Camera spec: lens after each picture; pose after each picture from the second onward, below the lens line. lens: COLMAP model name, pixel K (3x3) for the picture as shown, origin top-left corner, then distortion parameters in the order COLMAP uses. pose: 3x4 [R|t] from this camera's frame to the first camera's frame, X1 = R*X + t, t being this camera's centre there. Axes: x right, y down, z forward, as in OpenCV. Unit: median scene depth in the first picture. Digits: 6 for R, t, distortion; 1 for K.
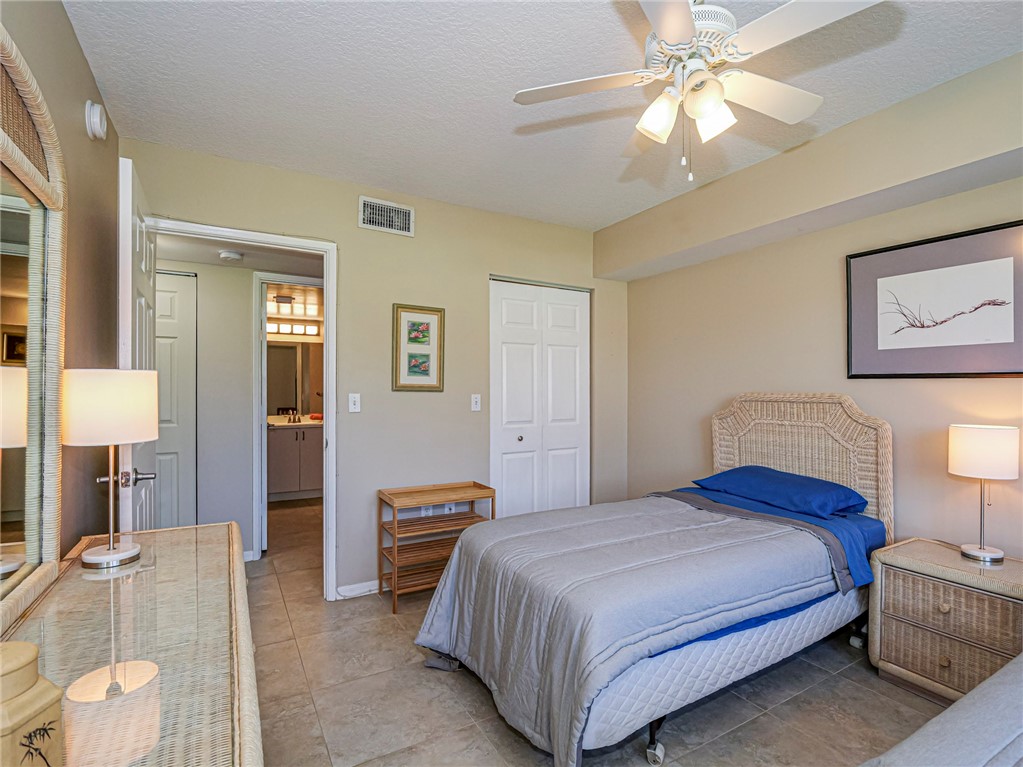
lens RADIAL K [[506.3, 0, 509.8], [0, 506.3, 385.9], [0, 0, 1]] dist [-0.015580, -0.002116]
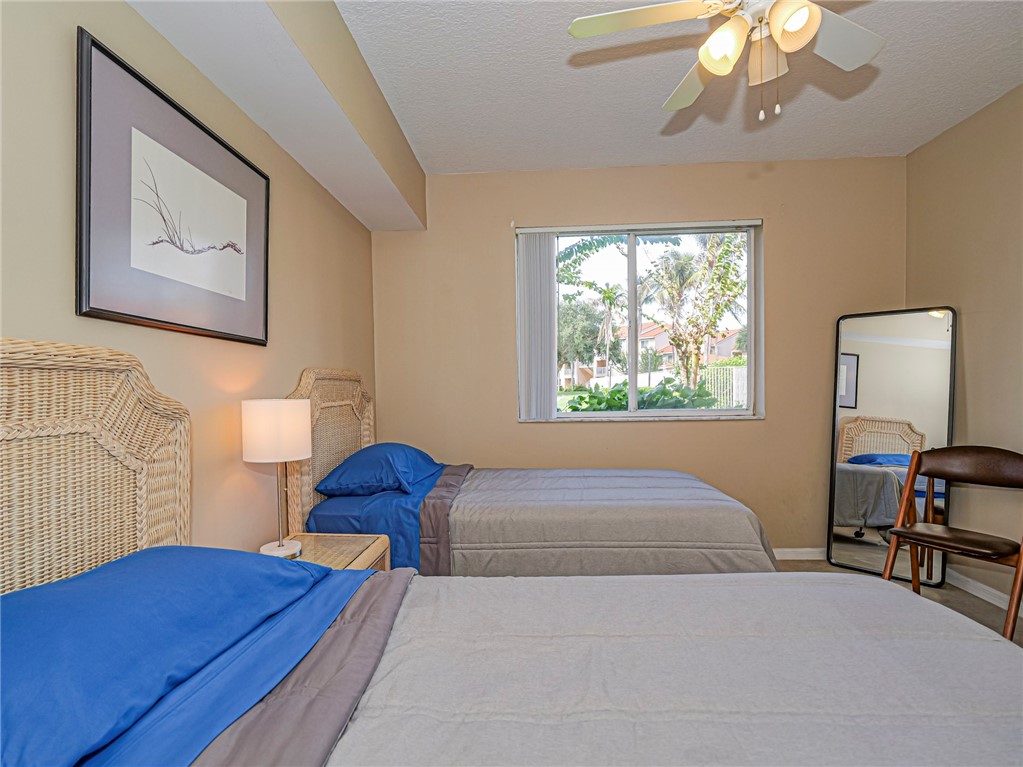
lens RADIAL K [[506.3, 0, 511.2], [0, 506.3, 391.3], [0, 0, 1]] dist [-0.015580, -0.002116]
pose [[-0.837536, 0.007657, 0.546329, 0.140877], [0.011720, 0.999924, 0.003953, 0.055142], [-0.546257, 0.009714, -0.837561, 1.214748]]
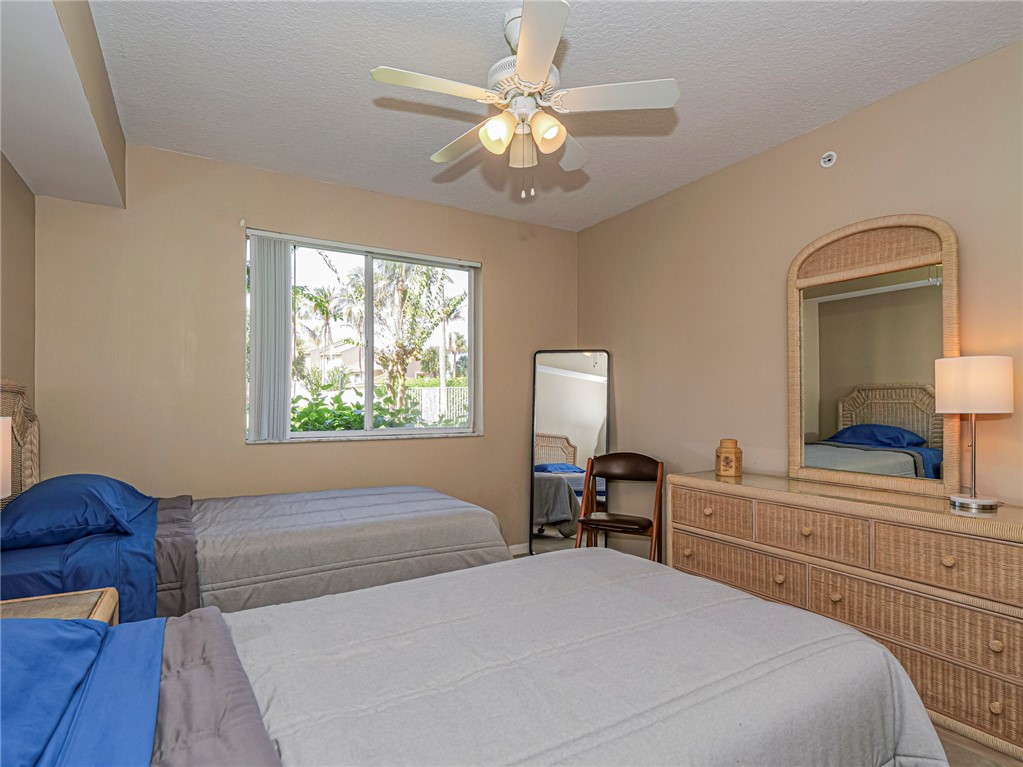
lens RADIAL K [[528.2, 0, 508.8], [0, 528.2, 382.3], [0, 0, 1]] dist [-0.010242, -0.001413]
pose [[-0.999858, -0.001870, -0.016764, 0.251225], [-0.001080, 0.998892, -0.047055, 0.054712], [0.016834, -0.047031, -0.998752, 1.334360]]
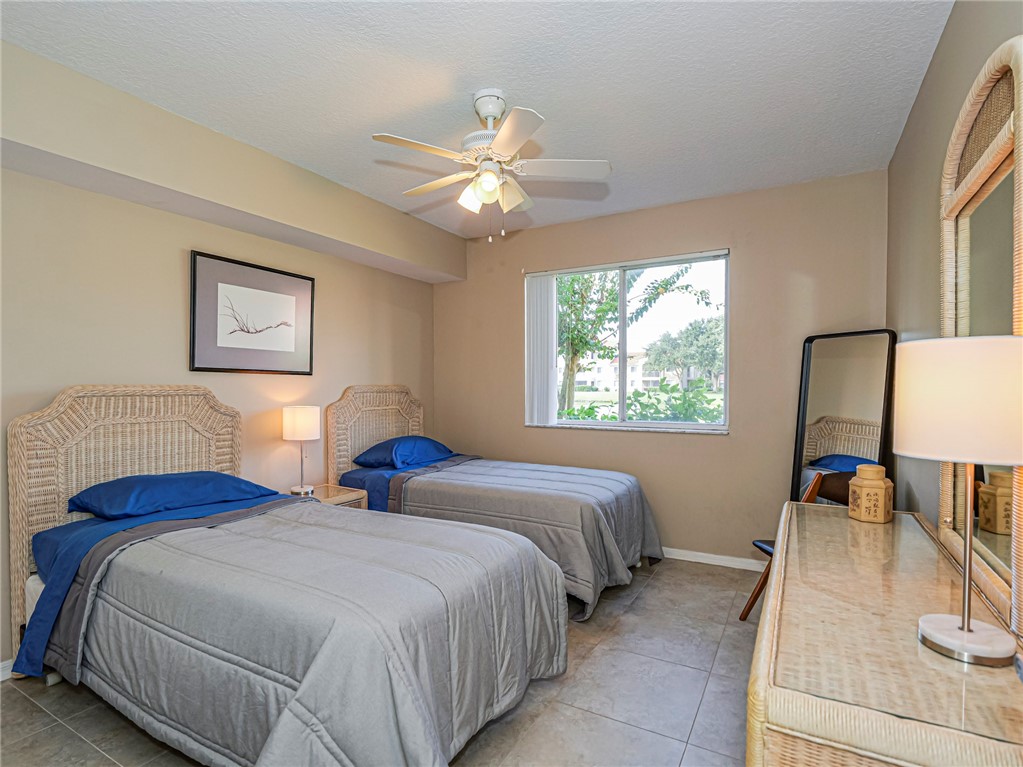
lens RADIAL K [[528.2, 0, 510.8], [0, 528.2, 388.1], [0, 0, 1]] dist [-0.010242, -0.001413]
pose [[-0.502247, -0.002214, 0.864721, -0.606366], [-0.005285, 0.999986, -0.000509, 0.017931], [-0.864708, -0.004826, -0.502252, 1.024183]]
